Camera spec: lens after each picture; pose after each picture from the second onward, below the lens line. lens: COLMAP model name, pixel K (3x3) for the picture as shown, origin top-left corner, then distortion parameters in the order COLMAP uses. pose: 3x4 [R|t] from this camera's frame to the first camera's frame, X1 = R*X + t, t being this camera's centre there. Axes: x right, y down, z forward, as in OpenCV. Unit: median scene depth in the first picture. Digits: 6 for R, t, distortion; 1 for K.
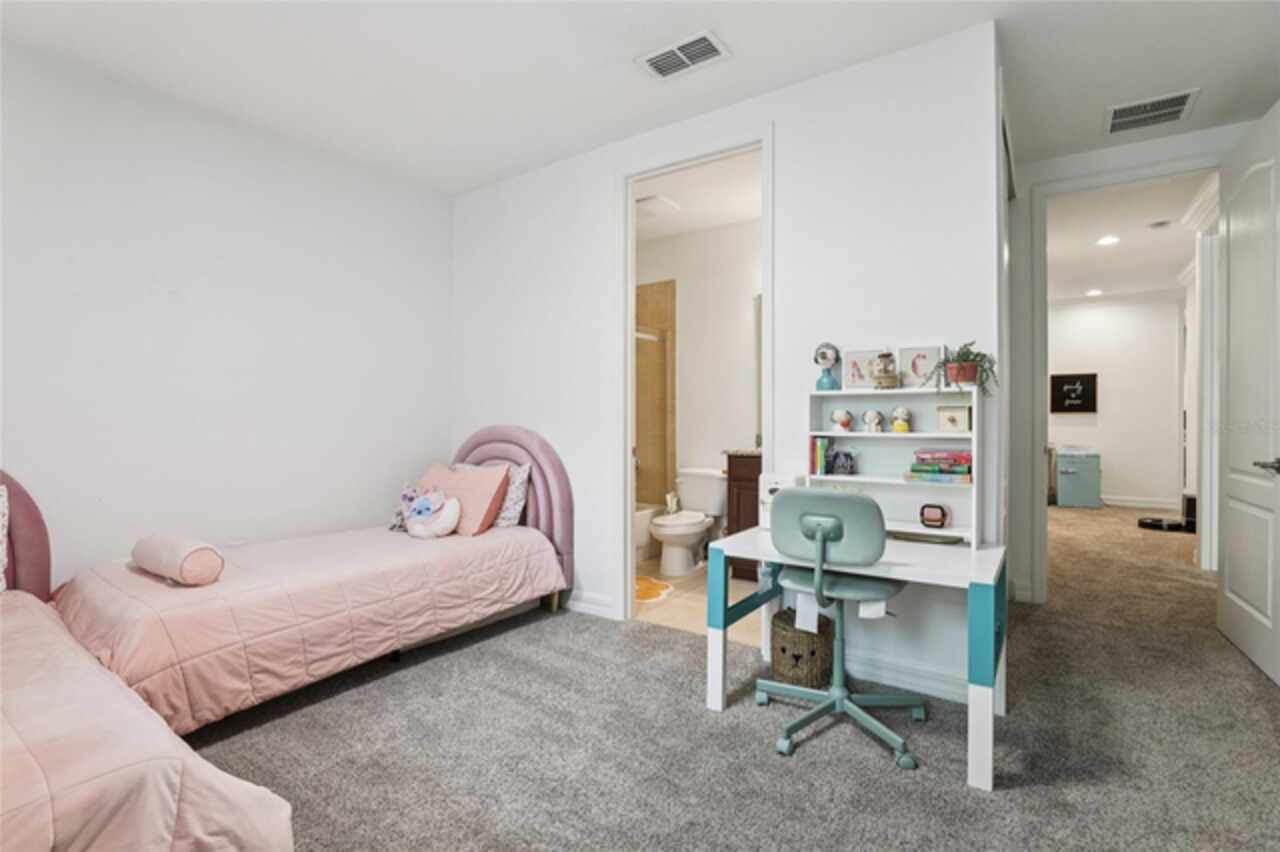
lens RADIAL K [[601.0, 0, 643.9], [0, 601.0, 420.1], [0, 0, 1]] dist [-0.028896, 0.000165]
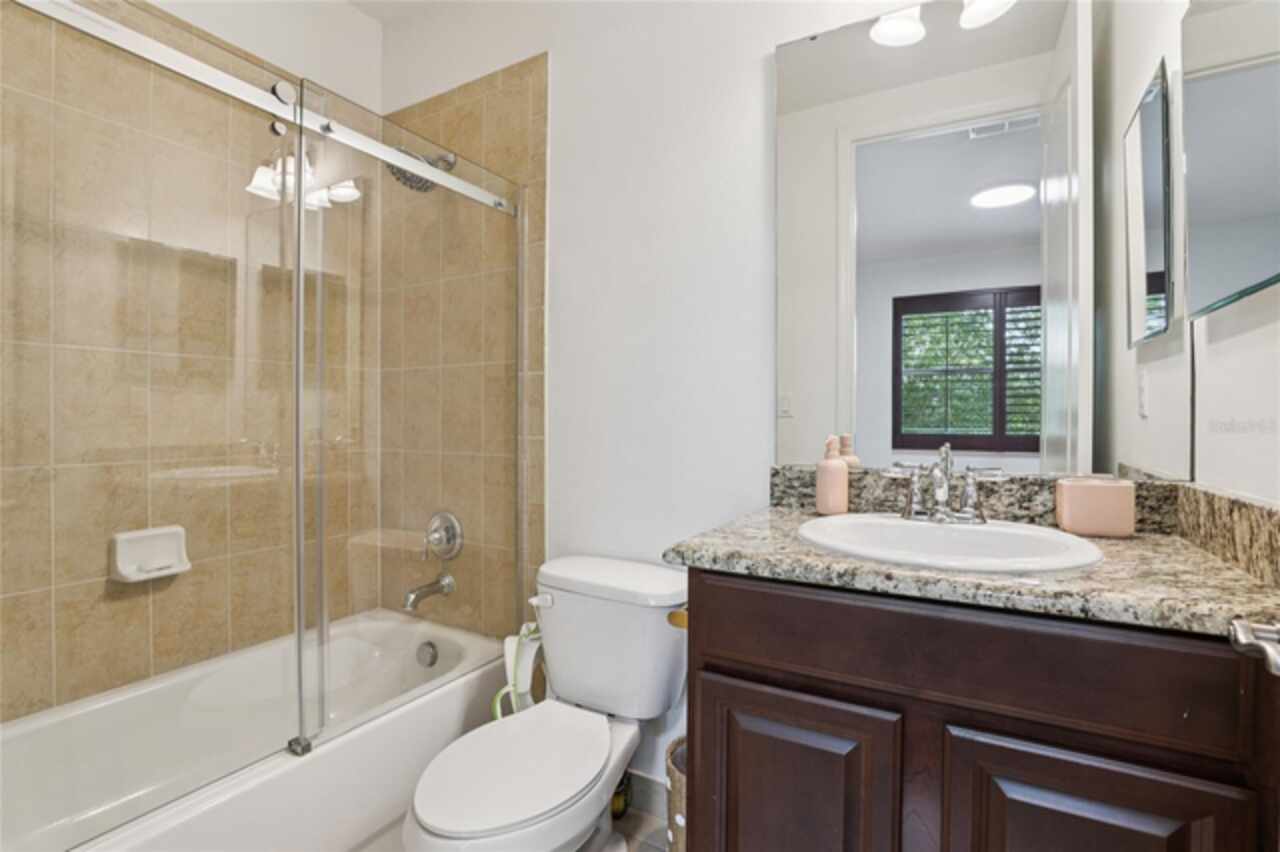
lens RADIAL K [[601.0, 0, 643.9], [0, 601.0, 420.1], [0, 0, 1]] dist [-0.028896, 0.000165]
pose [[0.995908, 0.000045, 0.090373, 0.081350], [-0.000702, 0.999974, 0.007243, -0.004592], [-0.090370, -0.007277, 0.995882, 0.624463]]
